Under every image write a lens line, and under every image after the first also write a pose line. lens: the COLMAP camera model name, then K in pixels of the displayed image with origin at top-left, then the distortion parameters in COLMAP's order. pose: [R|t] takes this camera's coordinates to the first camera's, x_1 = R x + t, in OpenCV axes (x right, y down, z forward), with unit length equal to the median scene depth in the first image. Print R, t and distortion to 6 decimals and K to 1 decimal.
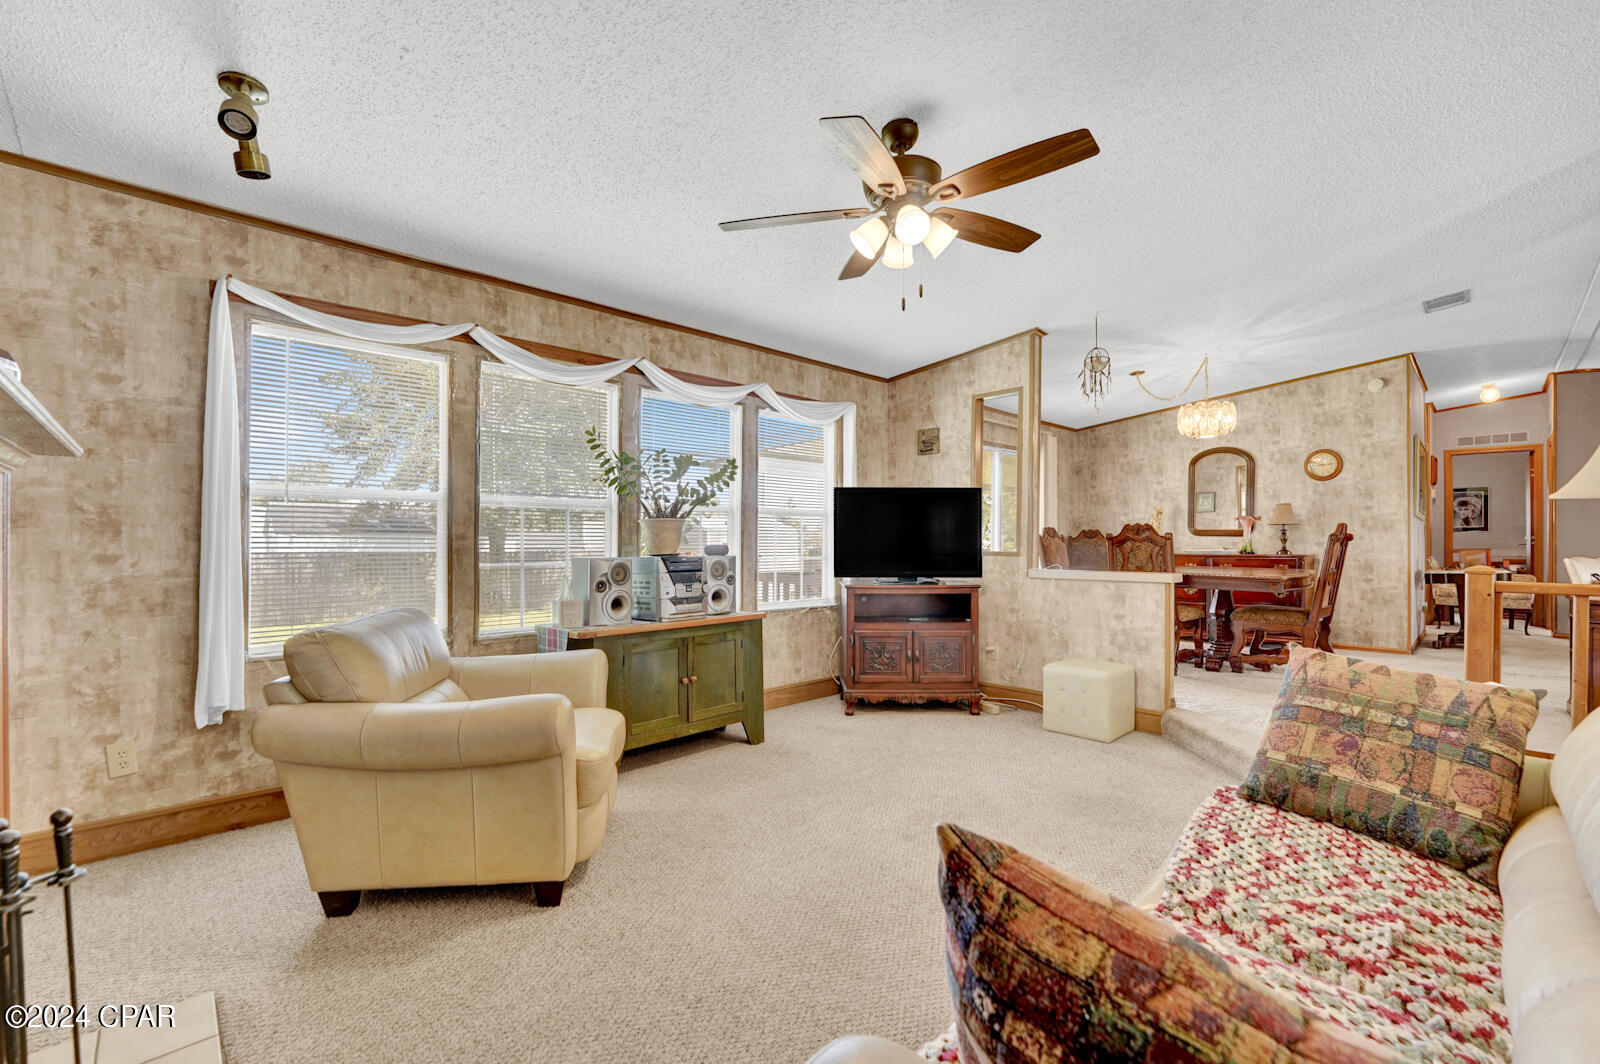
lens RADIAL K [[687.5, 0, 785.3], [0, 687.5, 537.1], [0, 0, 1]] dist [-0.024976, 0.003810]
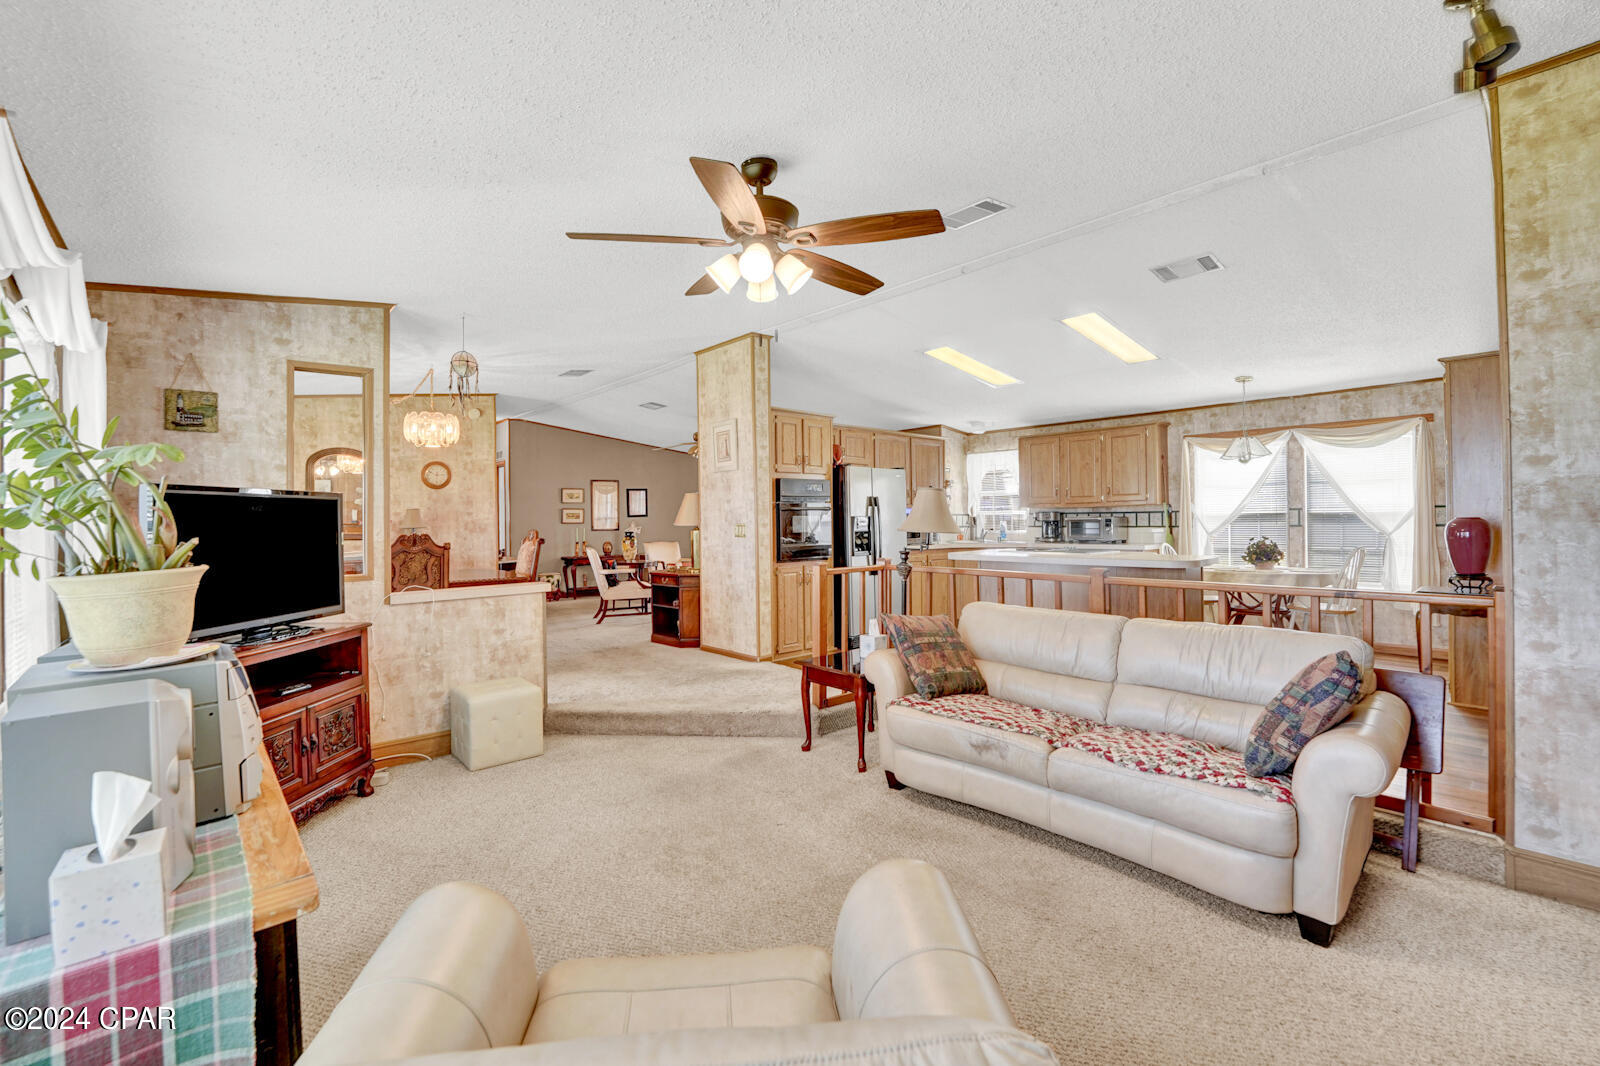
lens RADIAL K [[687.5, 0, 803.5], [0, 687.5, 517.7], [0, 0, 1]] dist [-0.024976, 0.003810]
pose [[0.032511, -0.001506, 0.999470, -0.456838], [0.010072, 0.999949, 0.001179, -0.042694], [-0.999421, 0.010029, 0.032524, 0.491667]]
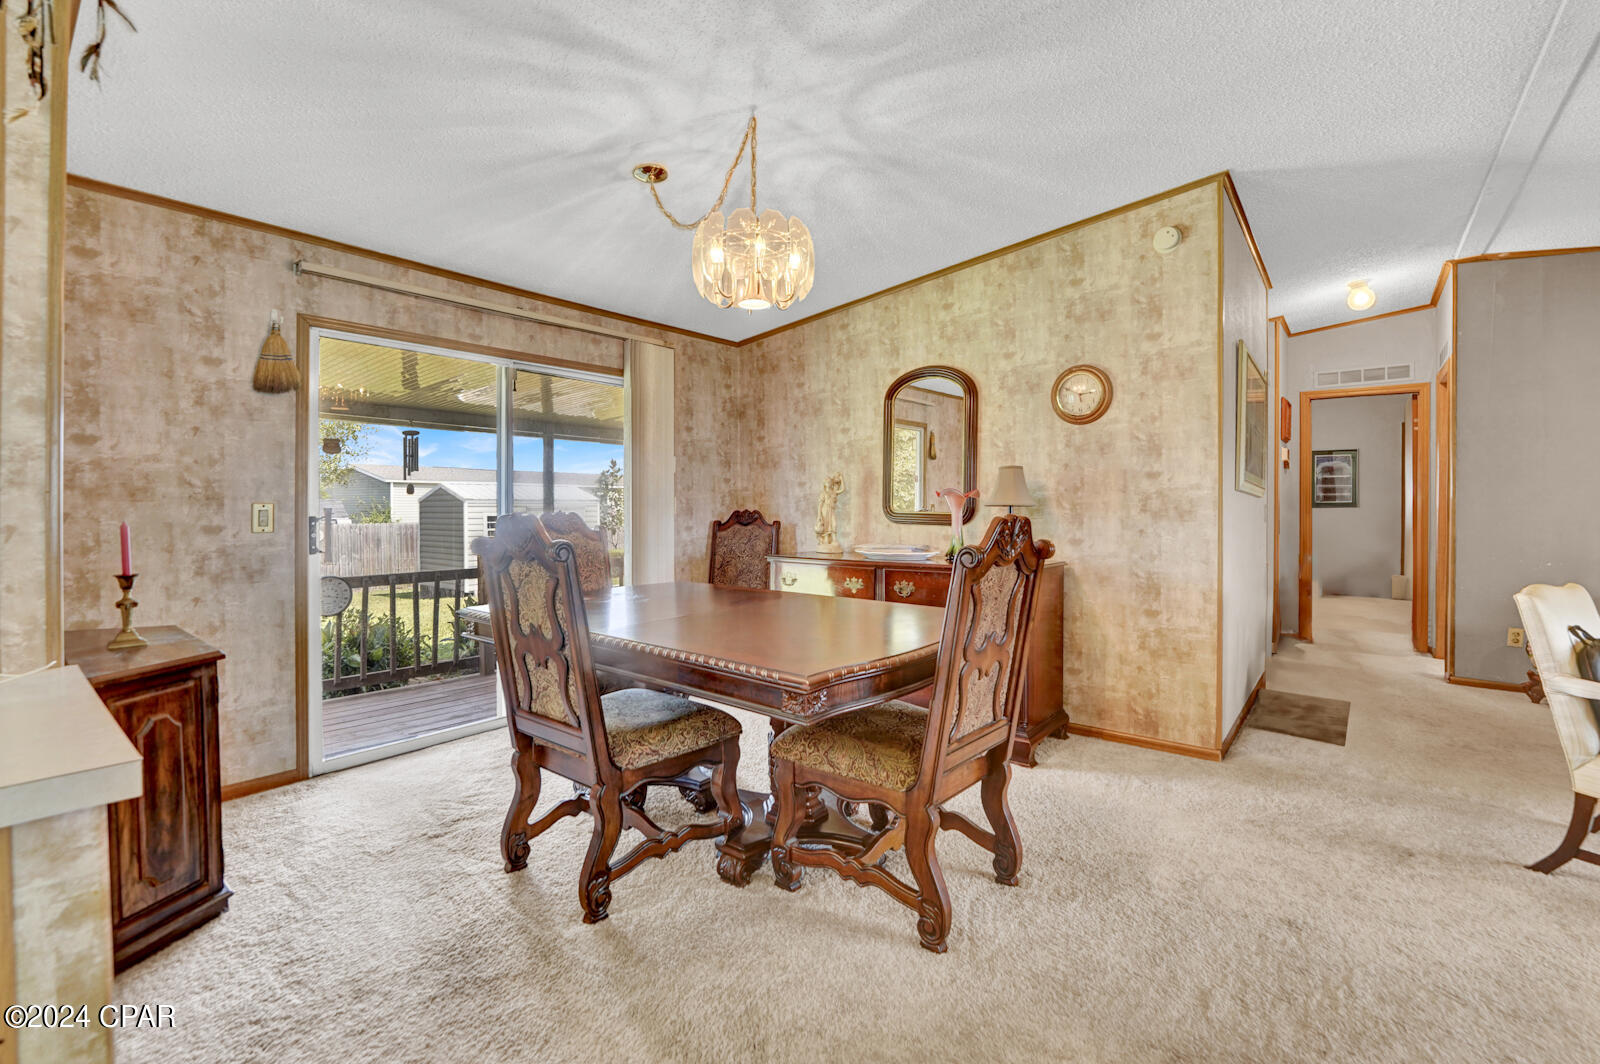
lens RADIAL K [[687.5, 0, 799.5], [0, 687.5, 515.1], [0, 0, 1]] dist [-0.024976, 0.003810]
pose [[0.991879, -0.004152, 0.127119, 0.705932], [0.001737, 0.999816, 0.019097, -0.030686], [-0.127175, -0.018721, 0.991704, 0.686724]]
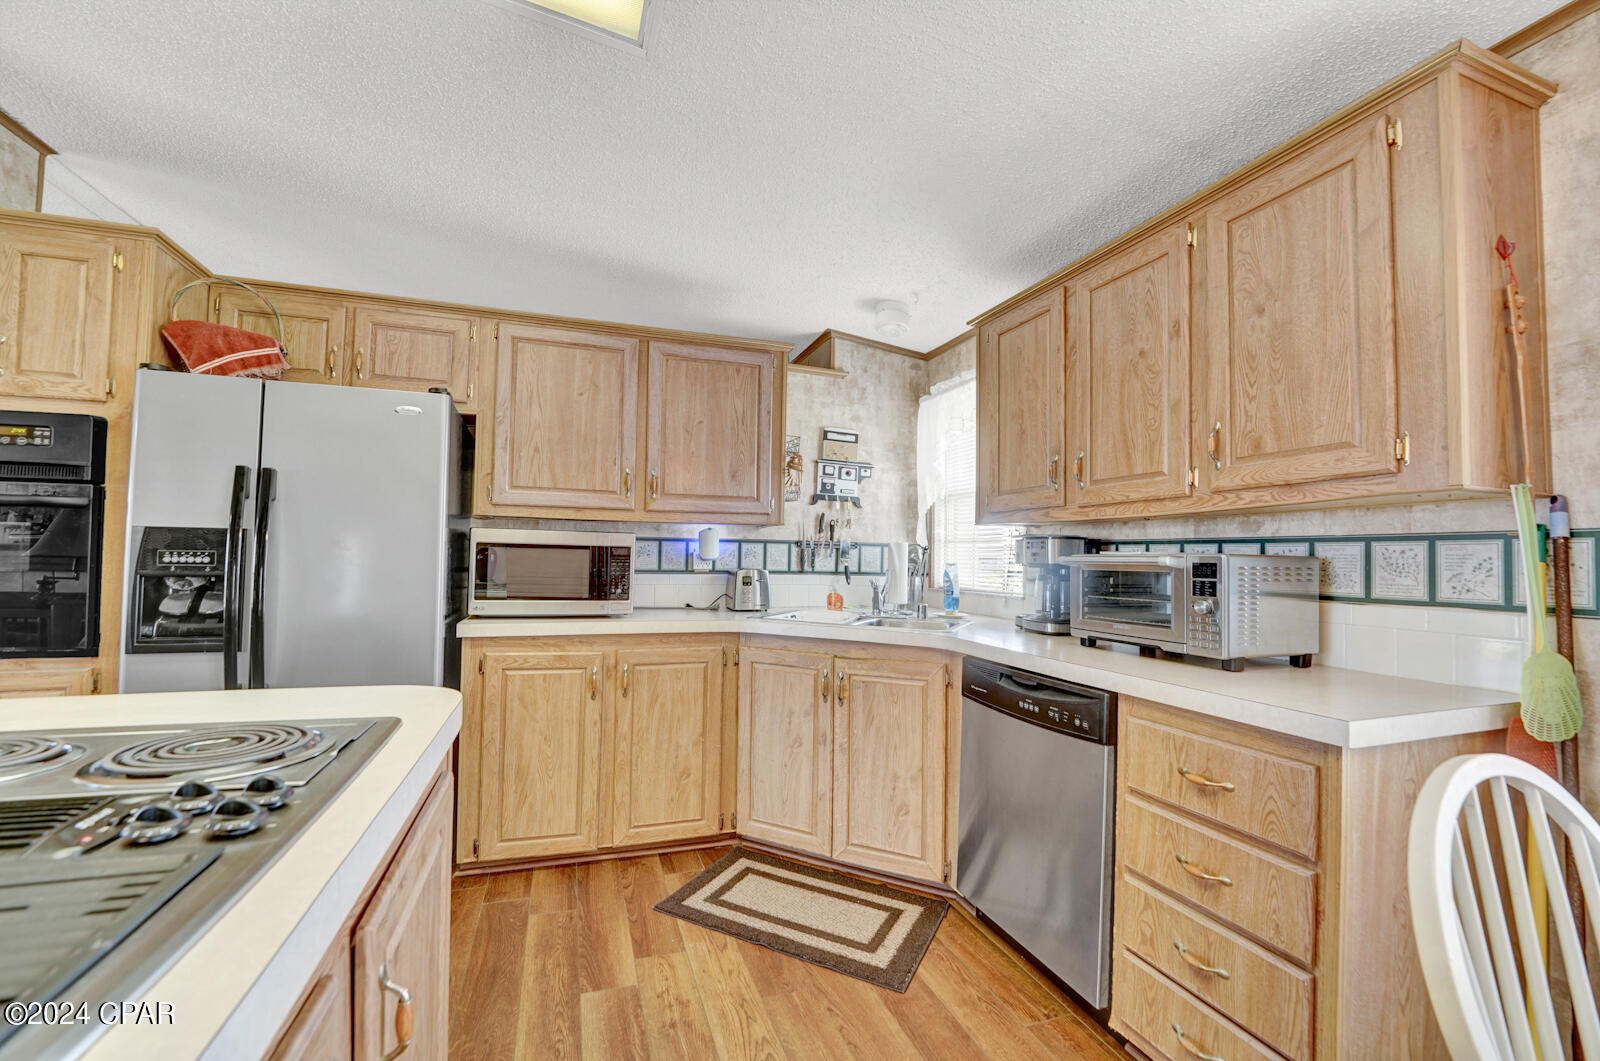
lens RADIAL K [[656.9, 0, 785.3], [0, 656.9, 539.4], [0, 0, 1]] dist [-0.027727, 0.003618]
pose [[0.430657, 0.025850, 0.902145, 0.754636], [-0.015400, 0.999655, -0.021292, -0.032479], [-0.902384, -0.004723, 0.430906, -0.118666]]
